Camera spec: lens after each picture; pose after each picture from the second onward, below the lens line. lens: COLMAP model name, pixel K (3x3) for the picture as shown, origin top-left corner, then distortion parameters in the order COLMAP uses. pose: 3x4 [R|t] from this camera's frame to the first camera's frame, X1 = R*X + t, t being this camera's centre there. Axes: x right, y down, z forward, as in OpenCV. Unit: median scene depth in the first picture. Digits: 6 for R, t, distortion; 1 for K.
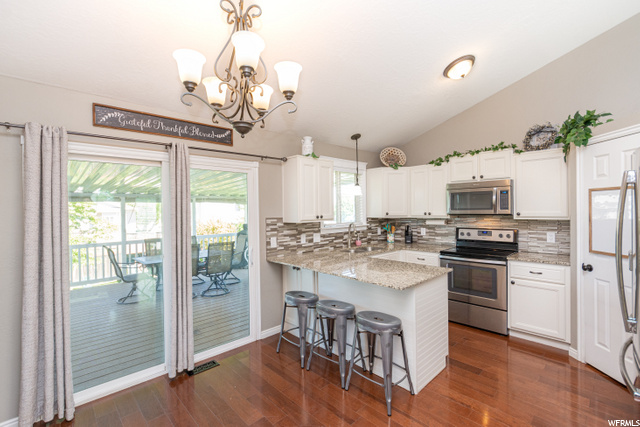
lens RADIAL K [[285.7, 0, 319.1], [0, 285.7, 212.0], [0, 0, 1]] dist [-0.001223, -0.000512]
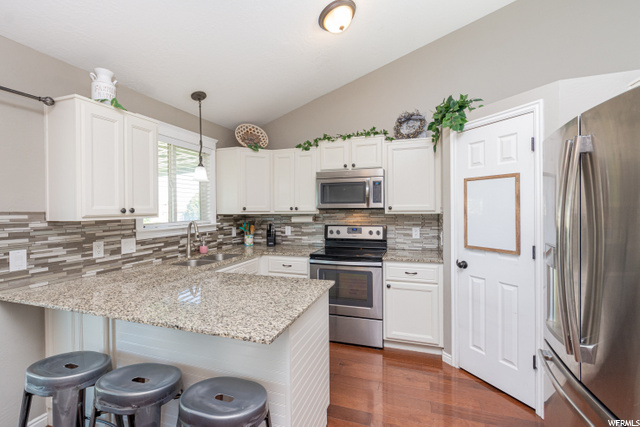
lens RADIAL K [[288.9, 0, 316.7], [0, 288.9, 210.3], [0, 0, 1]] dist [0.000048, -0.000424]
pose [[0.889096, 0.002977, 0.457711, 0.072343], [0.000404, 0.999973, -0.007288, 0.020052], [-0.457720, 0.006664, 0.889071, 0.285412]]
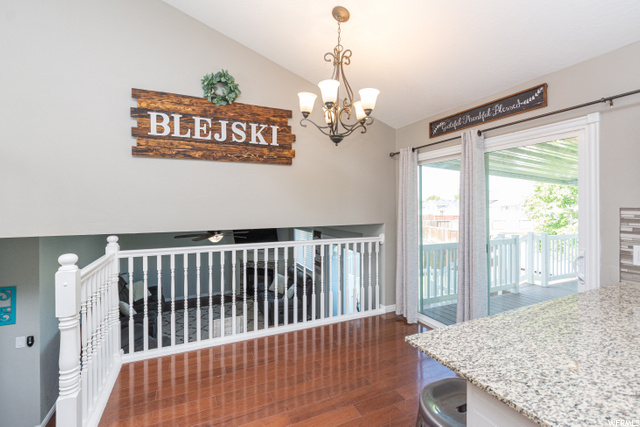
lens RADIAL K [[292.5, 0, 319.8], [0, 292.5, 199.9], [0, 0, 1]] dist [0.000400, -0.013147]
pose [[-0.334044, 0.002449, -0.942554, 0.488989], [-0.002215, 0.999992, 0.003383, 0.004767], [0.942555, 0.003218, -0.334036, 0.589685]]
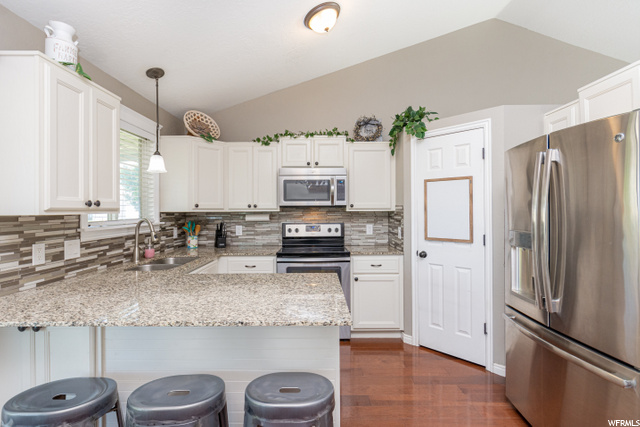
lens RADIAL K [[303.4, 0, 319.4], [0, 303.4, 208.8], [0, 0, 1]] dist [0.001776, -0.000114]
pose [[0.691888, 0.012402, 0.721898, -0.098853], [0.002285, 0.999810, -0.019367, 0.034945], [-0.722001, 0.015050, 0.691728, 0.366941]]
